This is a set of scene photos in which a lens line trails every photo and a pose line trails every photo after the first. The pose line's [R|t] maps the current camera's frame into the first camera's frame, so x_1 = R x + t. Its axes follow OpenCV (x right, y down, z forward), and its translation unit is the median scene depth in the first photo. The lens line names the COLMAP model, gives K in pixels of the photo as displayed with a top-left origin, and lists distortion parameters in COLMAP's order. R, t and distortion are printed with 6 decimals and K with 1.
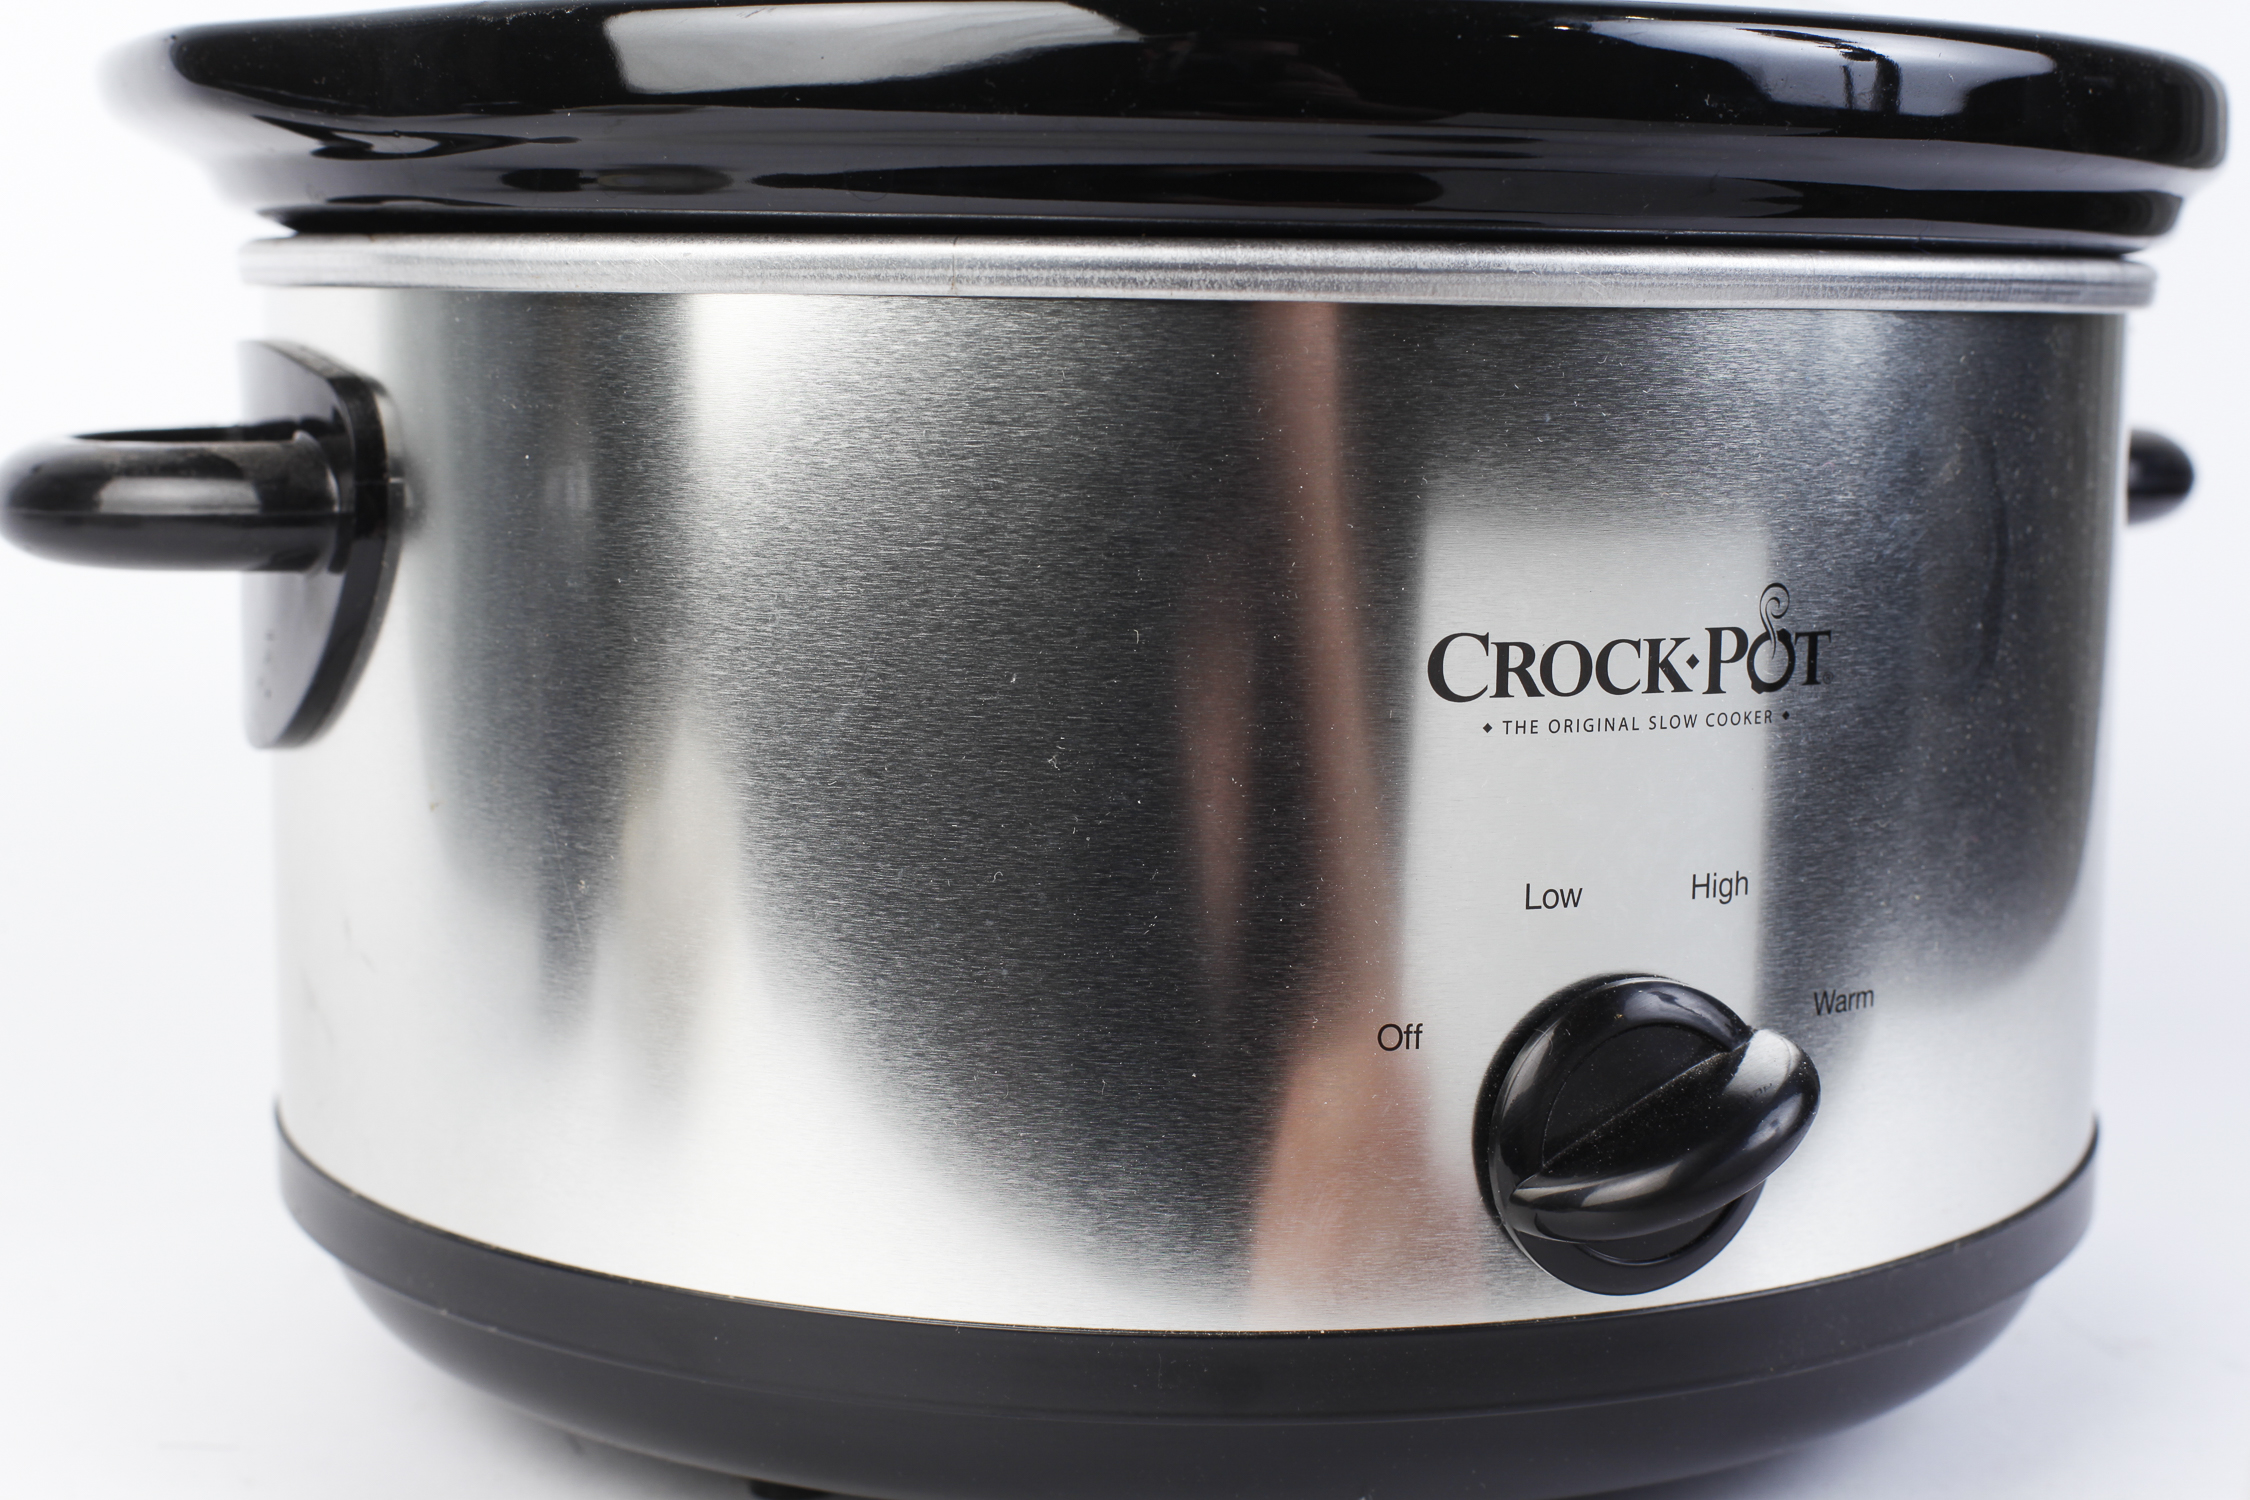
lens RADIAL K [[3516.1, 0, 1125.0], [0, 3516.1, 750.0], [0, 0, 1]] dist [-0.123016, 0.000220]
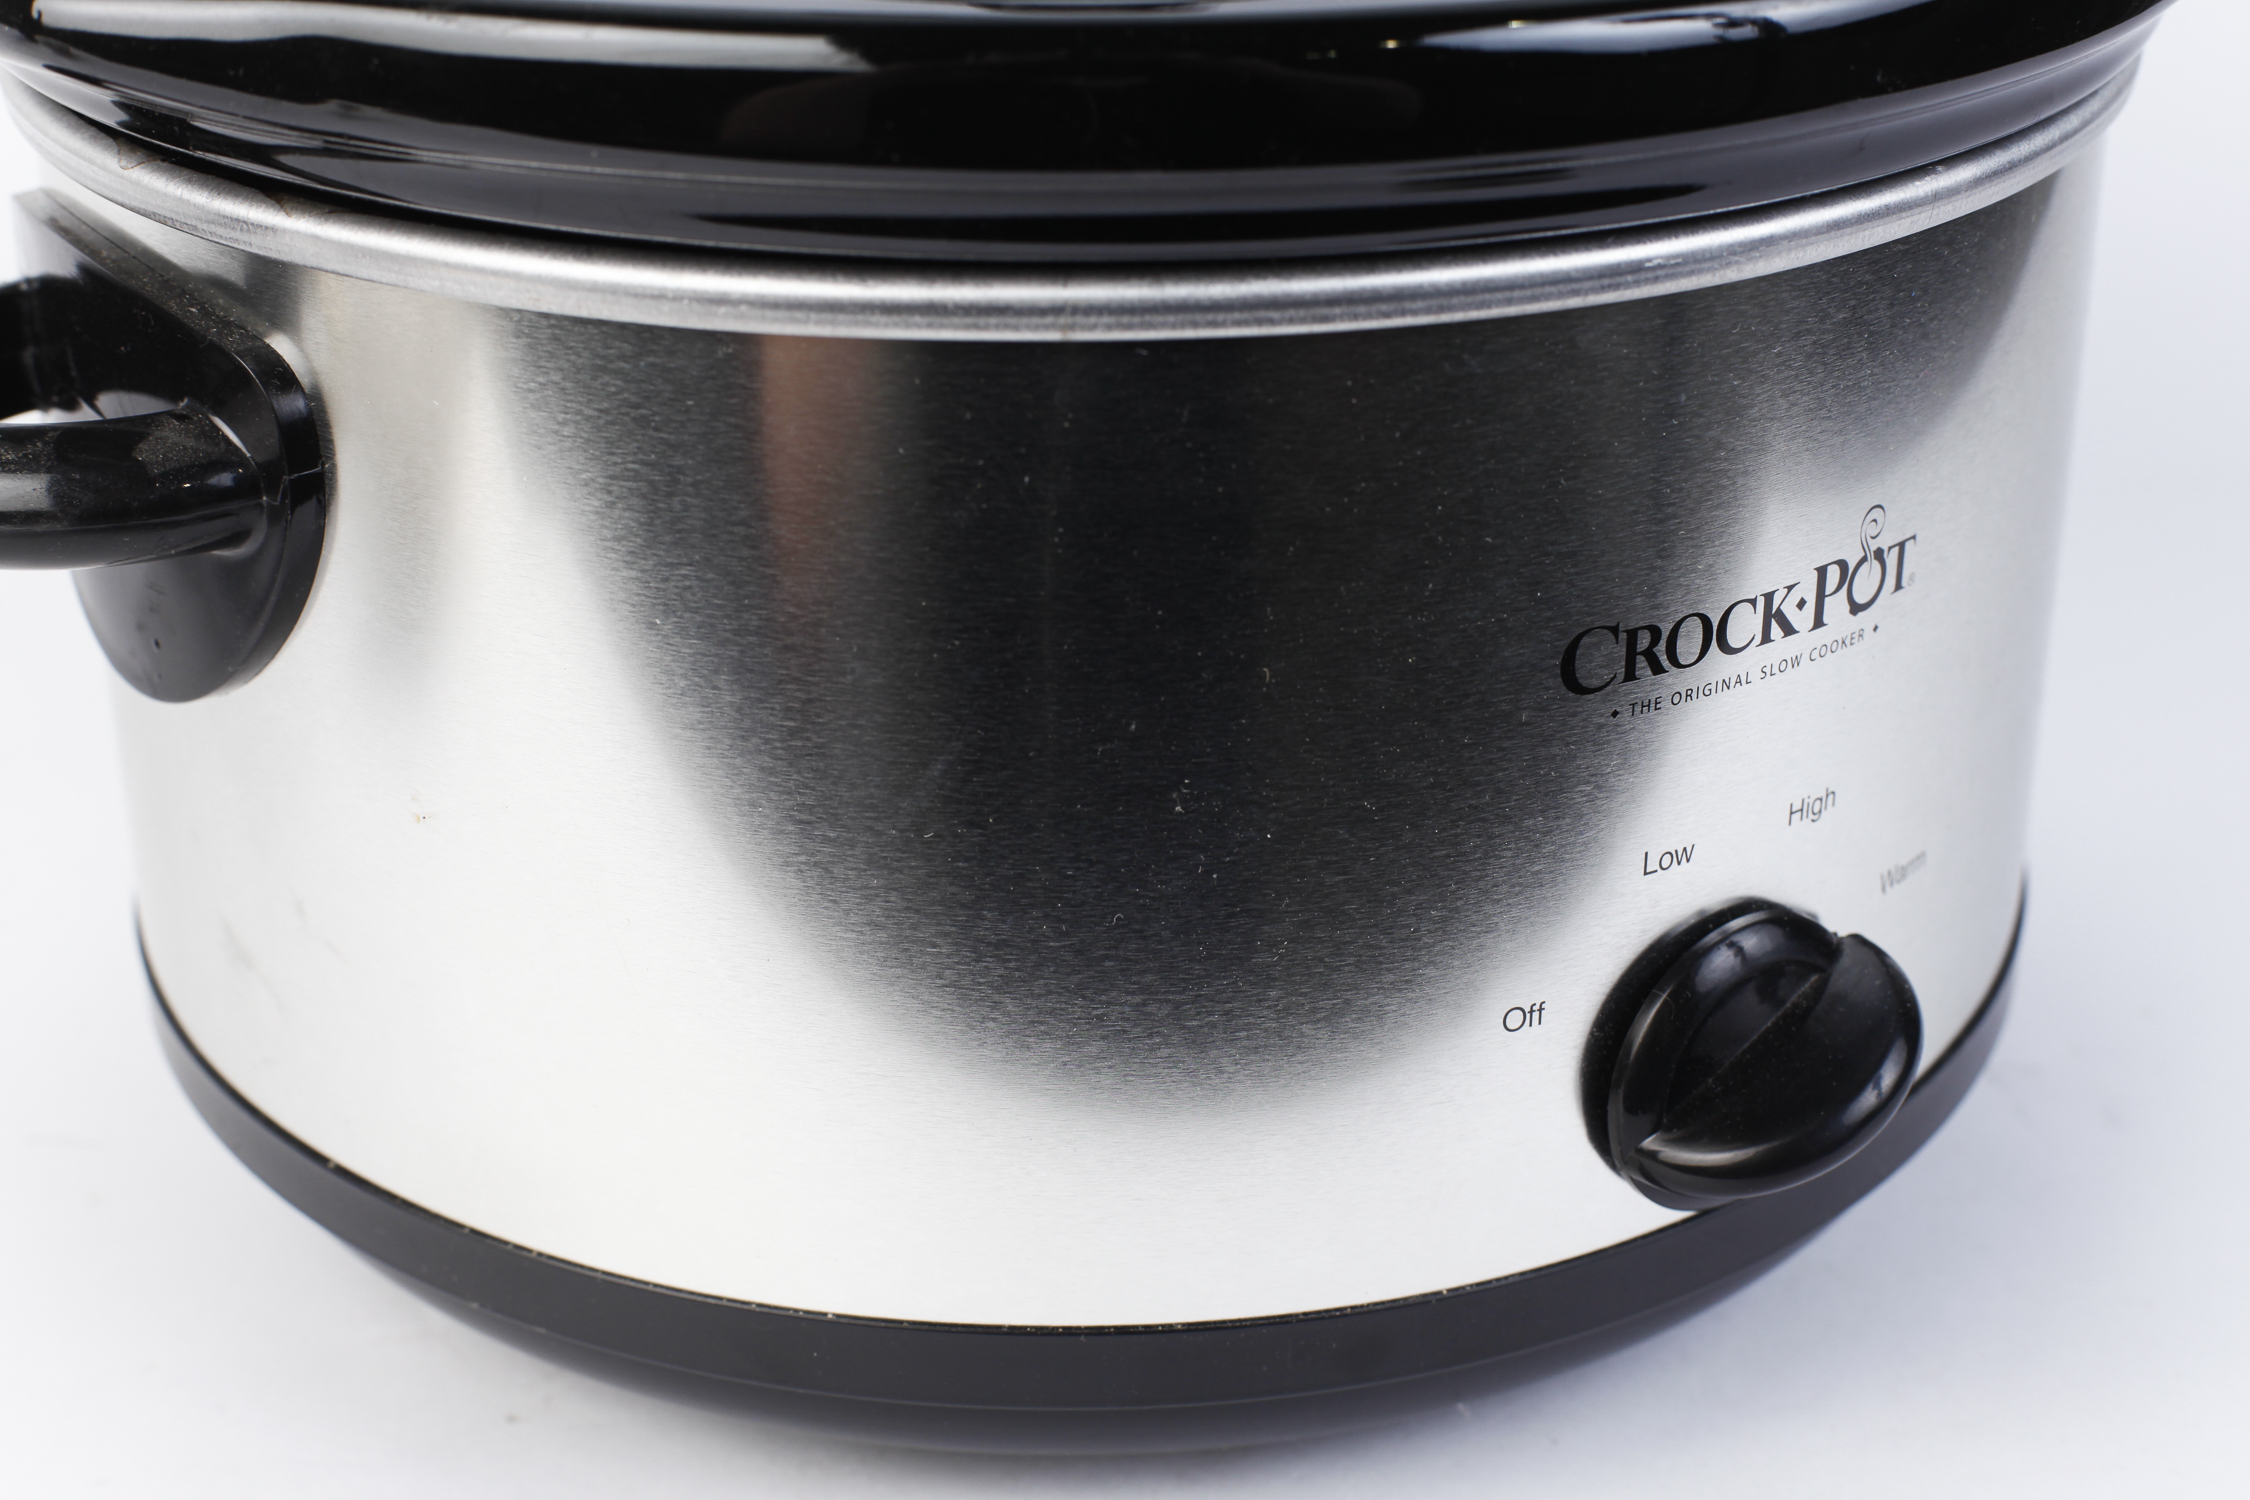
lens RADIAL K [[3516.1, 0, 1125.0], [0, 3516.1, 750.0], [0, 0, 1]] dist [-0.123016, 0.000220]
pose [[0.976312, -0.109017, 0.186897, -0.203165], [0.046913, 0.949899, 0.309016, -0.294213], [-0.211221, -0.292928, 0.932512, 0.138236]]
